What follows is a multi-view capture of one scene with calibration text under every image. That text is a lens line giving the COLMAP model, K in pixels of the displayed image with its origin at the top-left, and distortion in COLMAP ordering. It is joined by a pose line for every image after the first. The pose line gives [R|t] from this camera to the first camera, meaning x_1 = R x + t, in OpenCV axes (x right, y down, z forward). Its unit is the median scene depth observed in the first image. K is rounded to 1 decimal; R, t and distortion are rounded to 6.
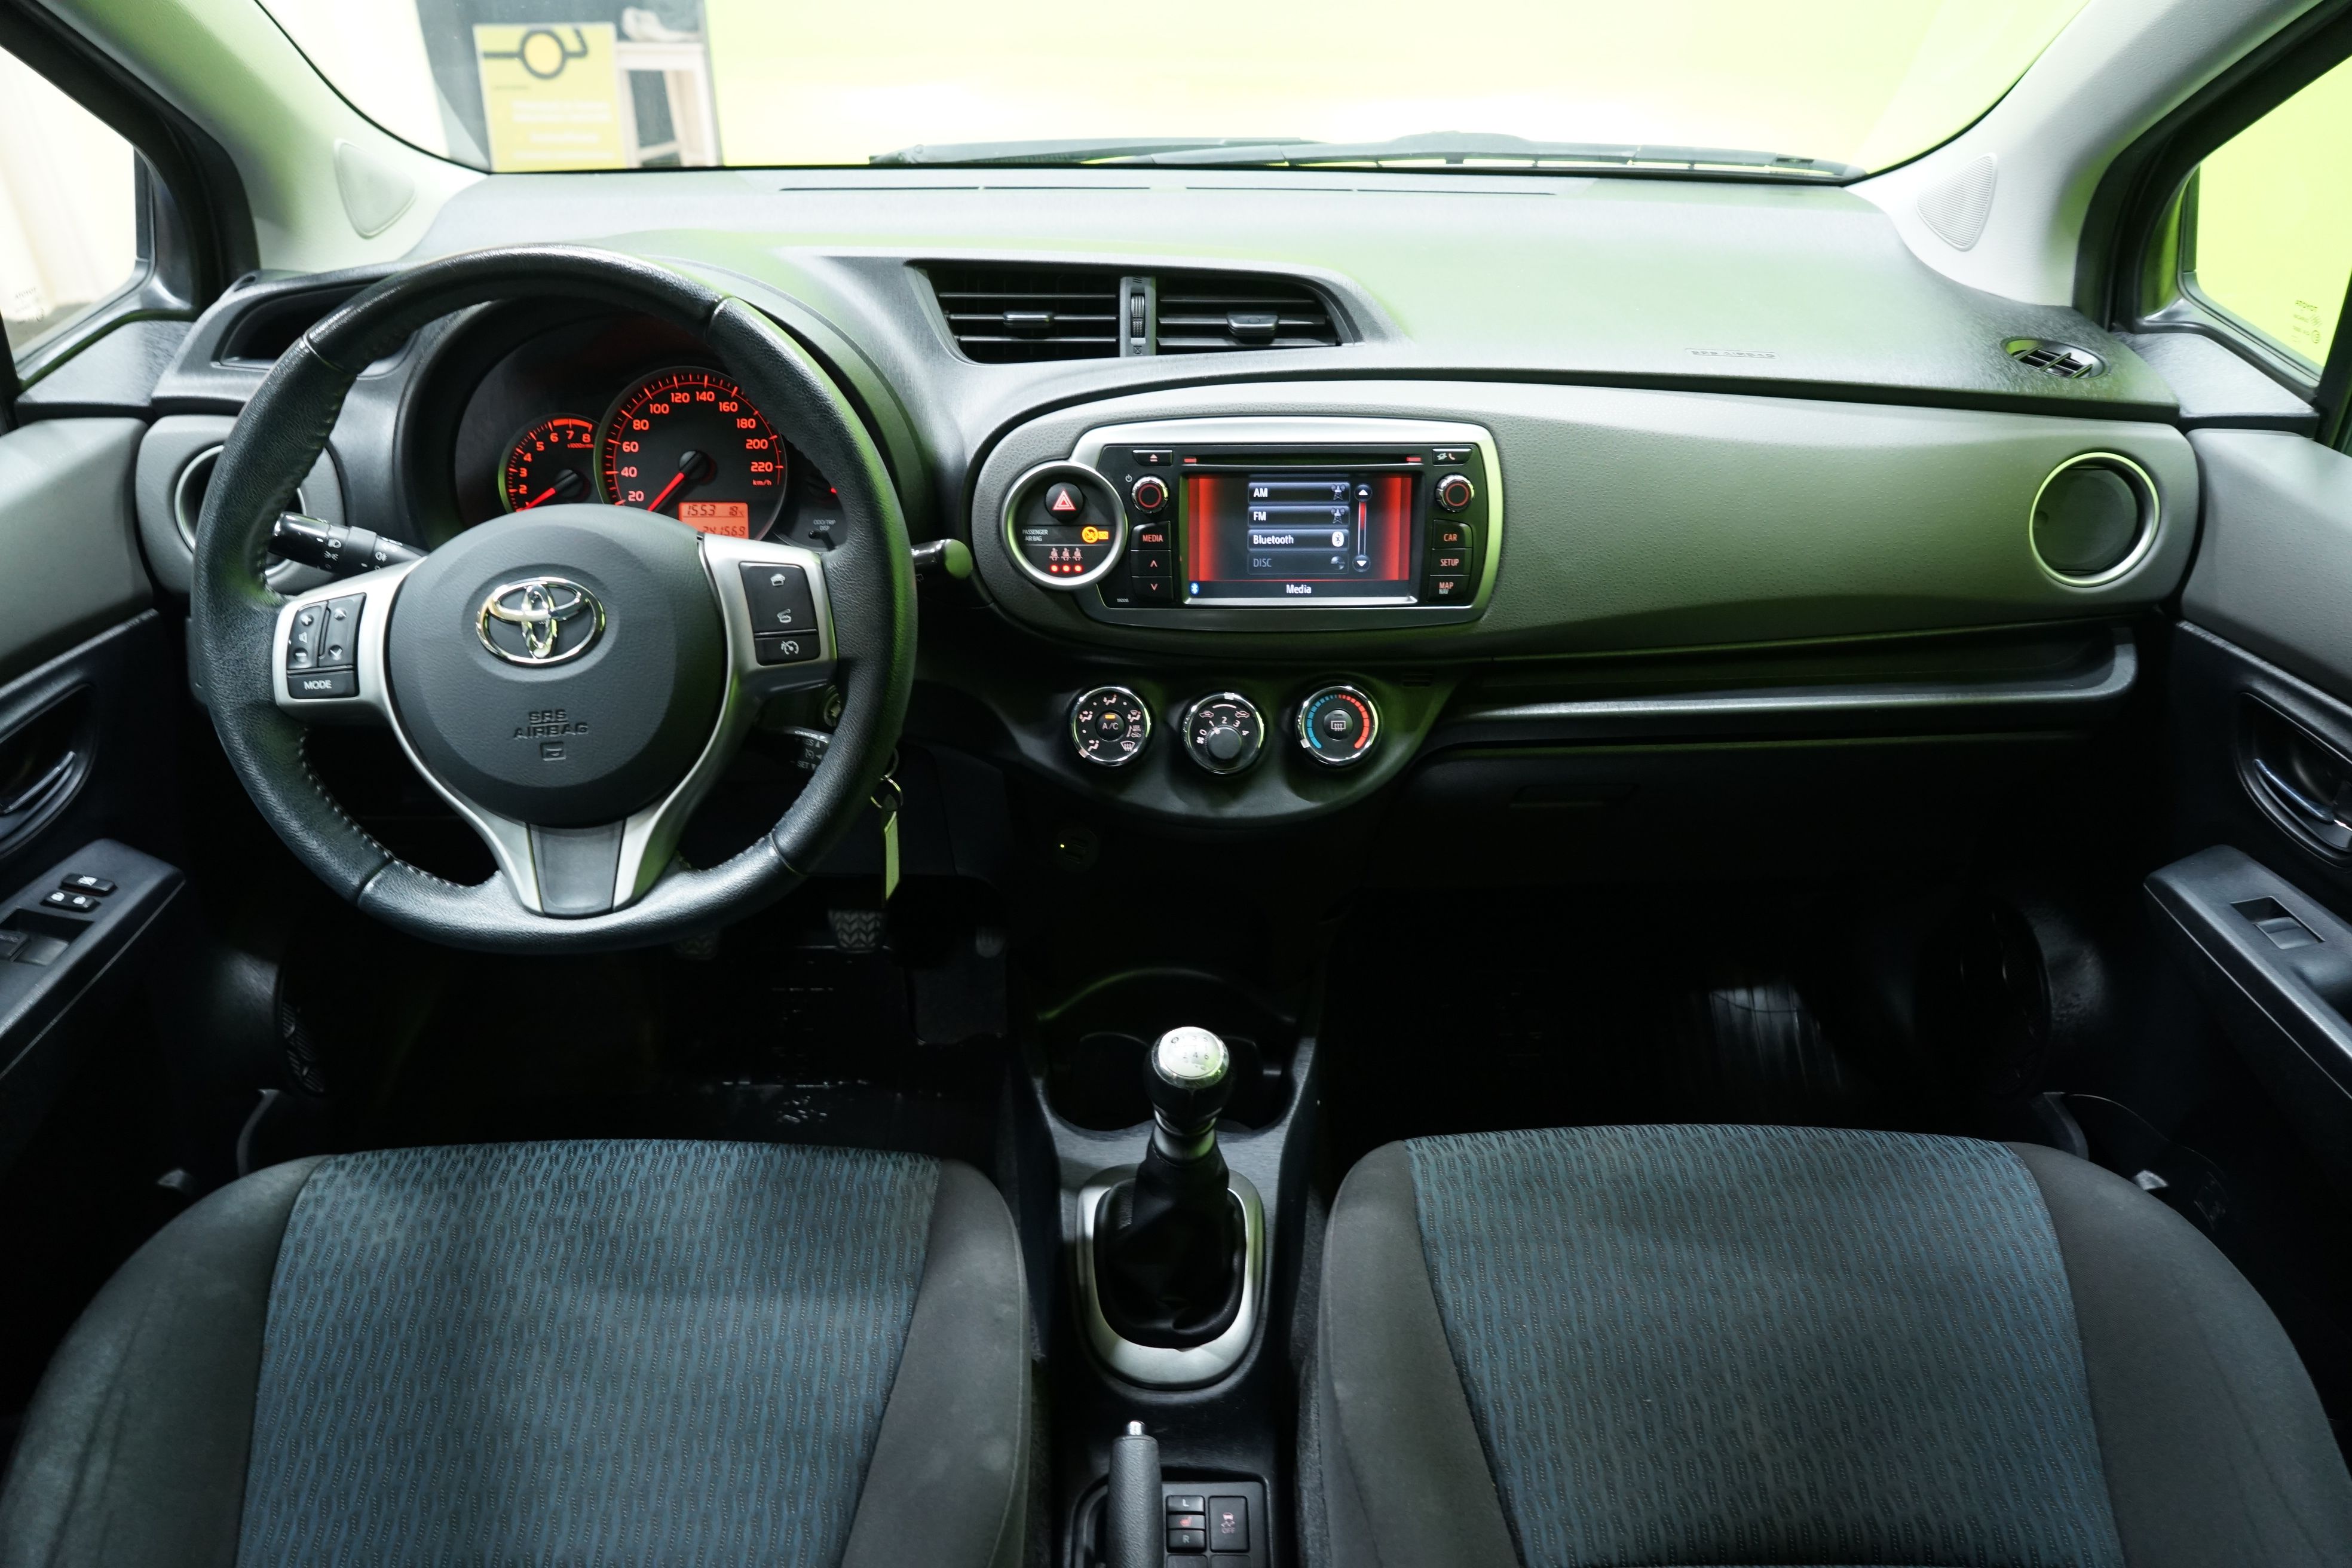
lens RADIAL K [[1587.1, 0, 1167.4], [0, 1587.1, 789.8], [0, 0, 1]] dist [-0.035128, 0.007040]
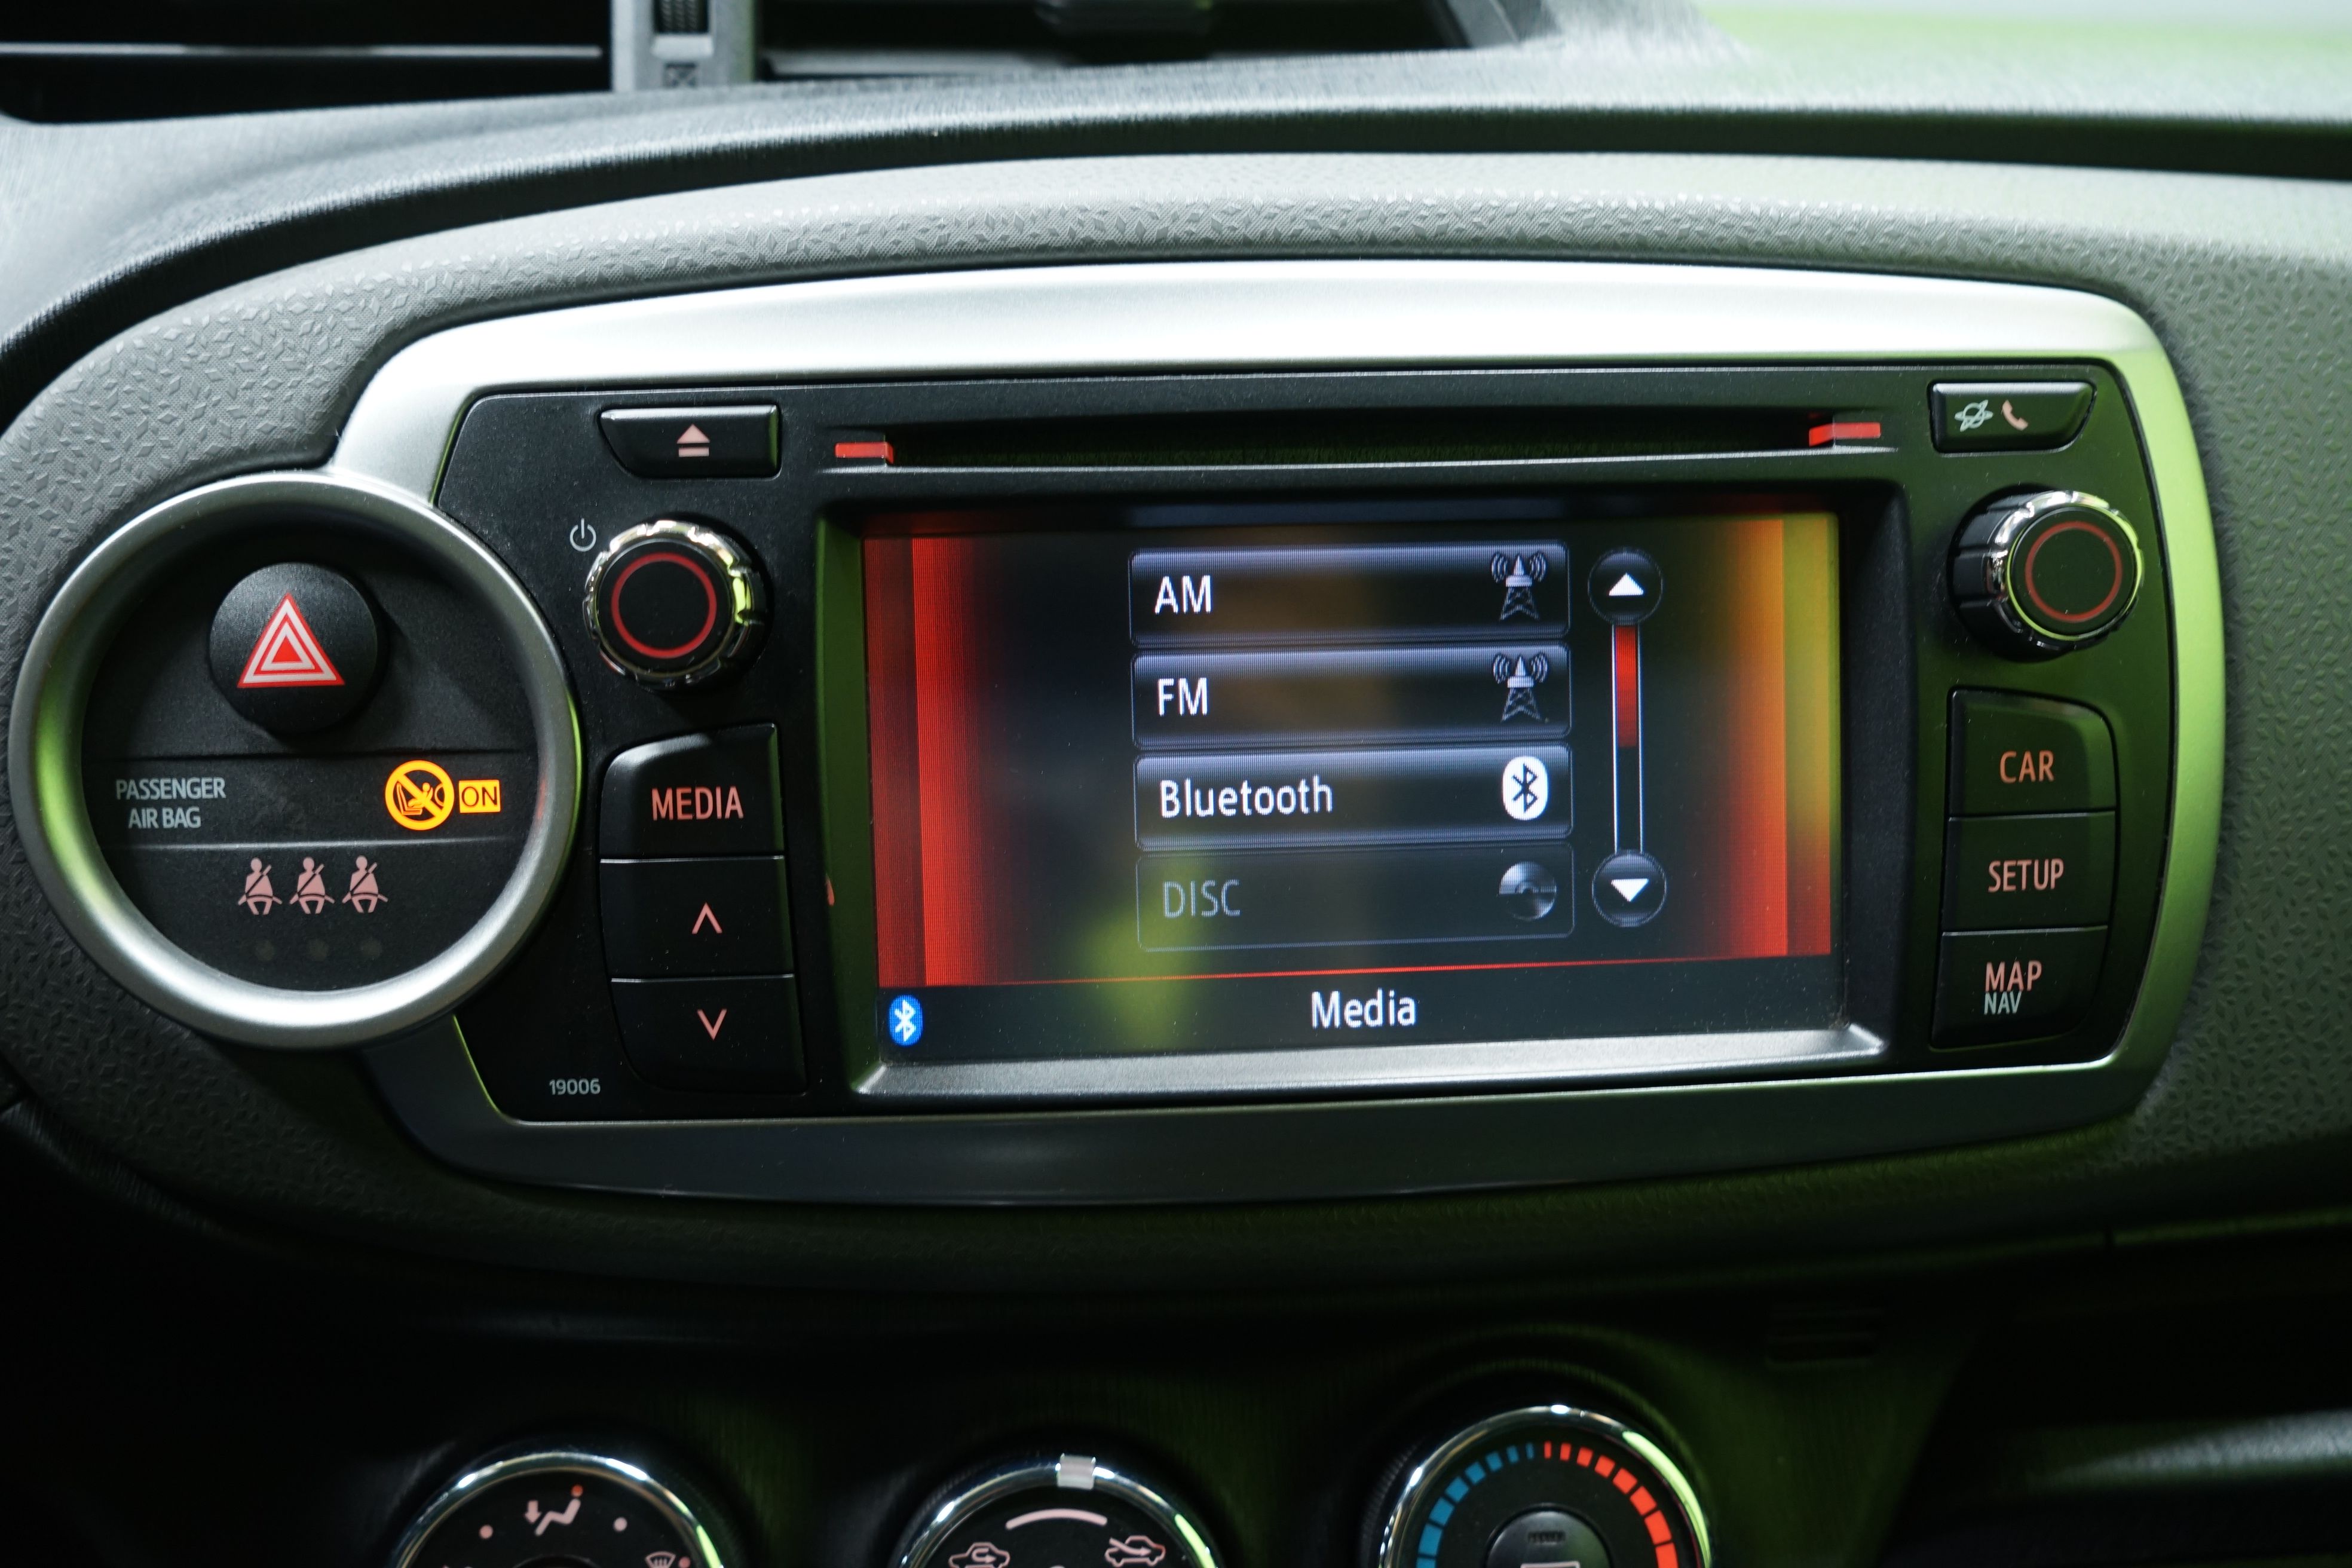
lens RADIAL K [[2128.9, 0, 1184.2], [0, 2128.9, 784.4], [0, 0, 1]] dist [-0.019989, 0.000000]
pose [[0.997656, -0.023748, 0.064173, 0.038114], [0.034856, 0.983419, -0.177967, -0.104581], [-0.058883, 0.179787, 0.981942, 0.693844]]
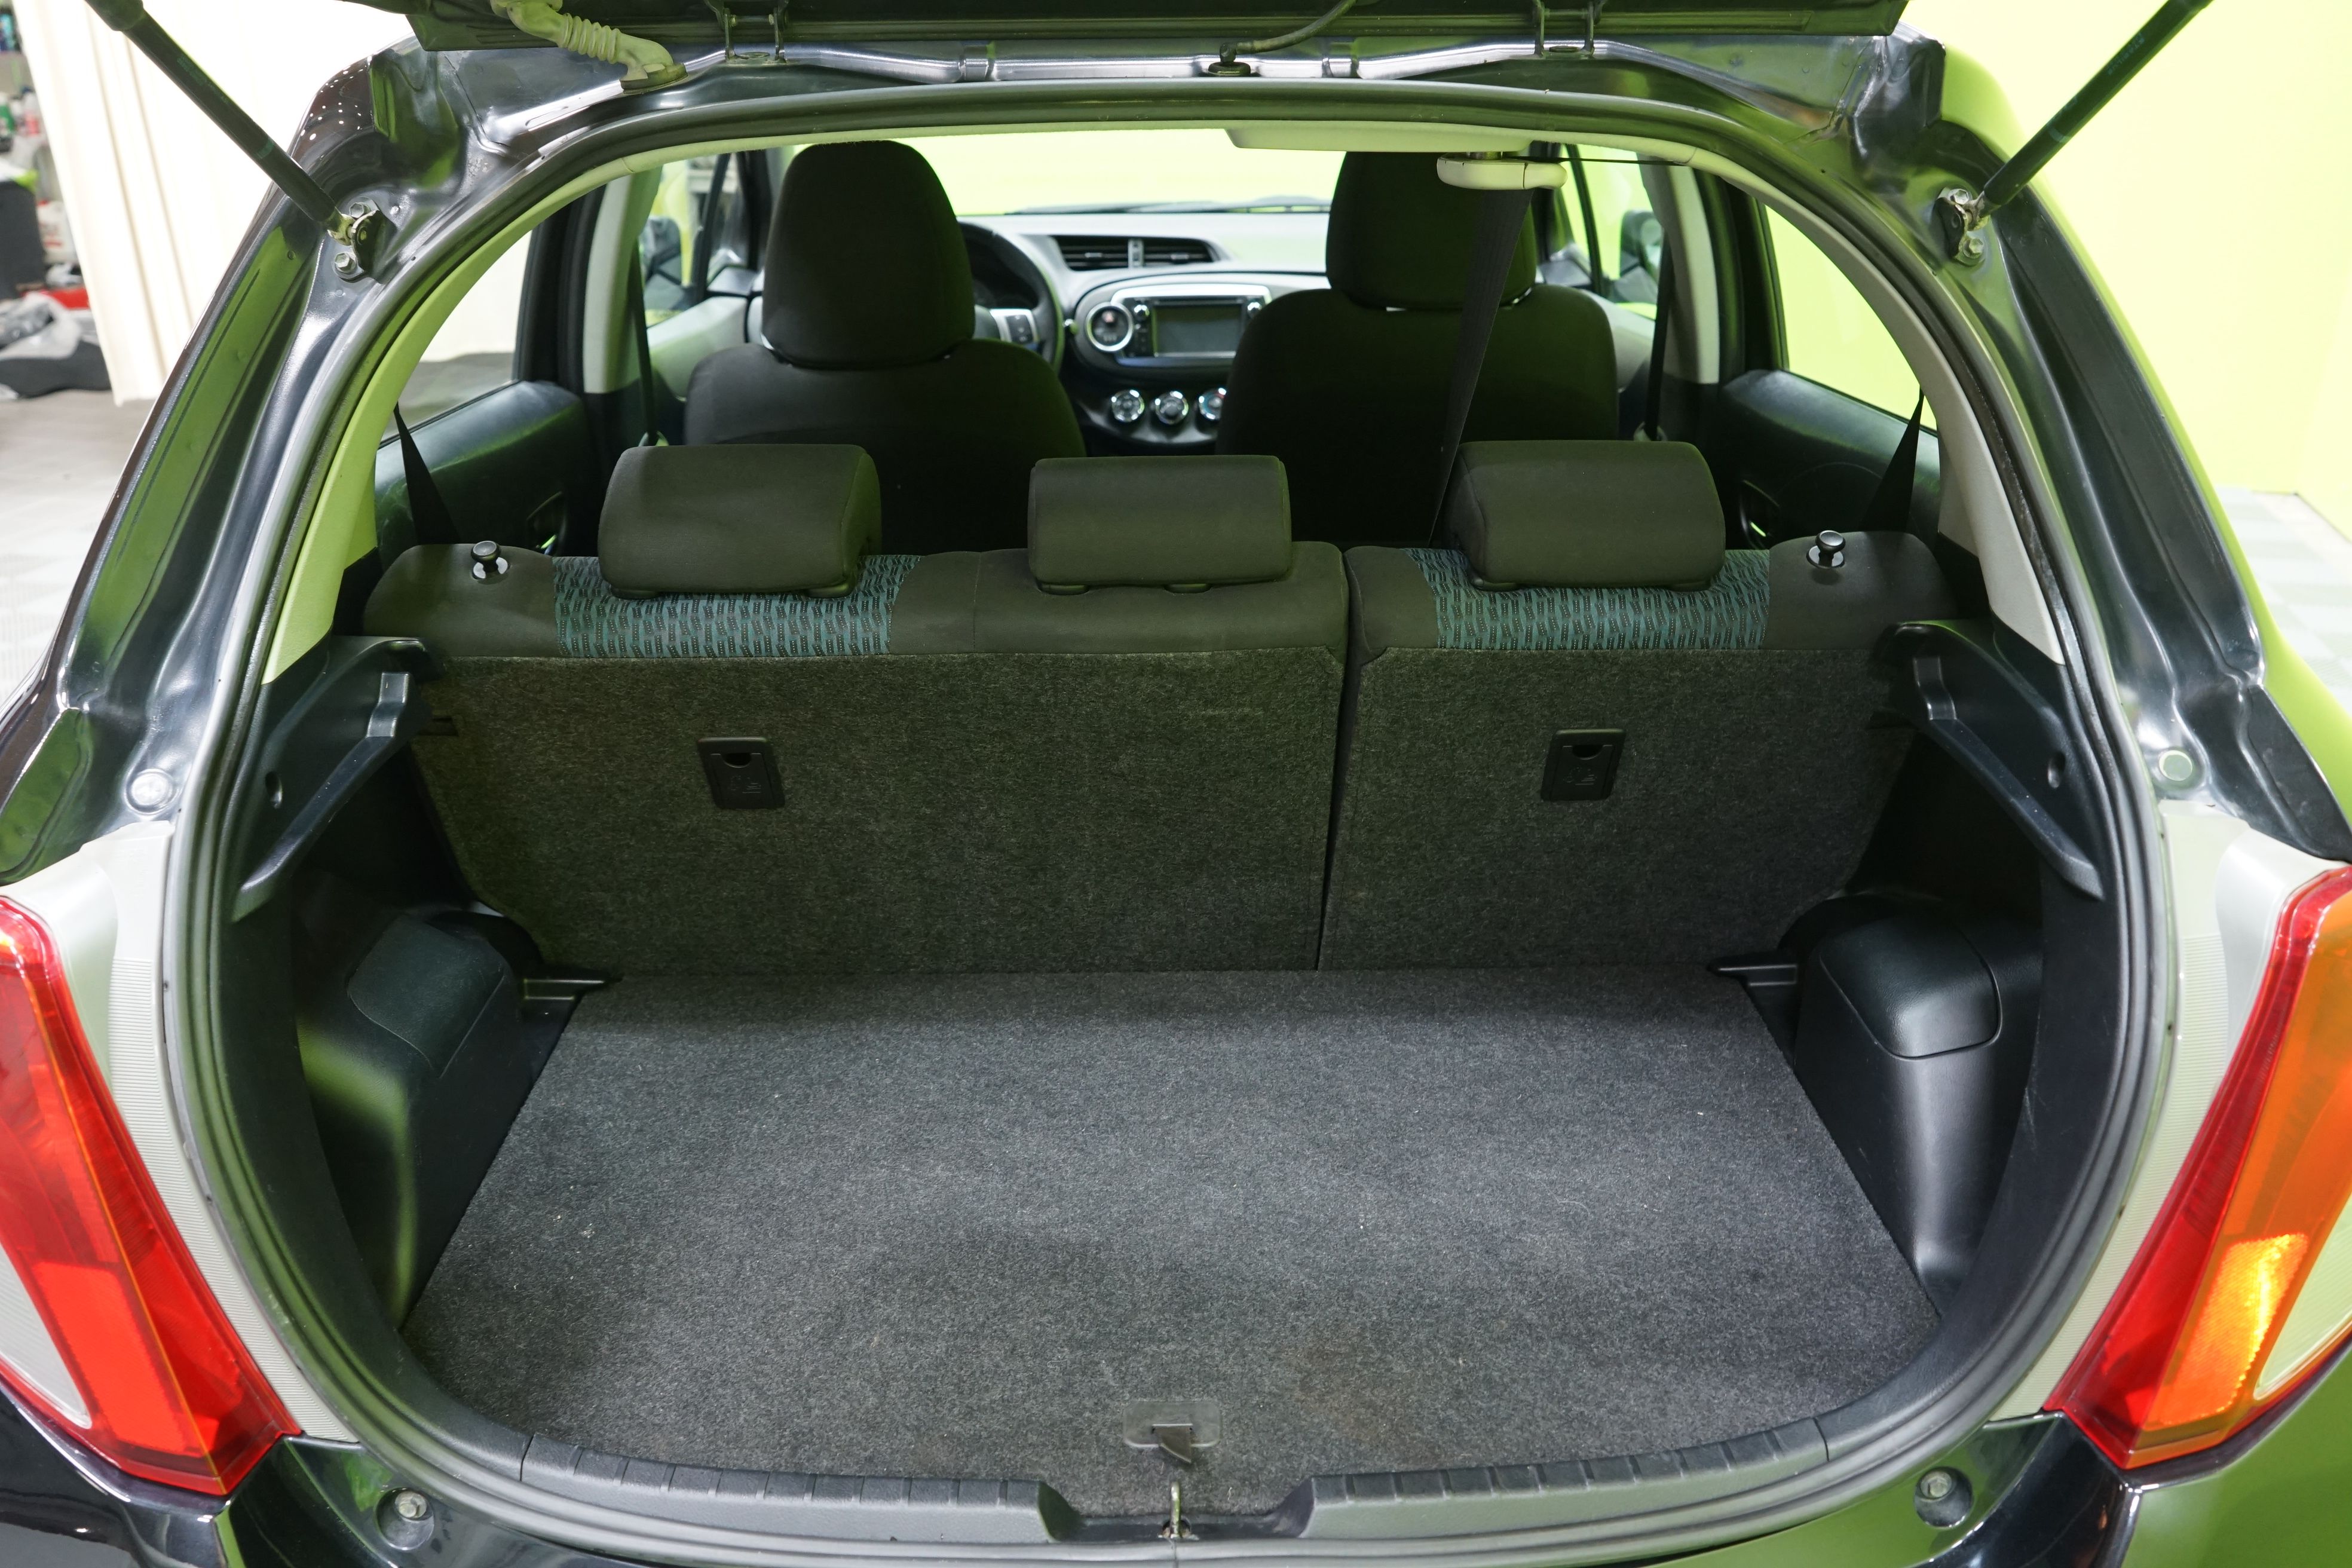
lens RADIAL K [[1913.2, 0, 1186.5], [0, 1913.2, 777.5], [0, 0, 1]] dist [0.002166, 0.000583]
pose [[0.999832, -0.017503, -0.005403, 0.067954], [0.016524, 0.989085, -0.146420, 1.042413], [0.007907, 0.146306, 0.989208, -2.046799]]
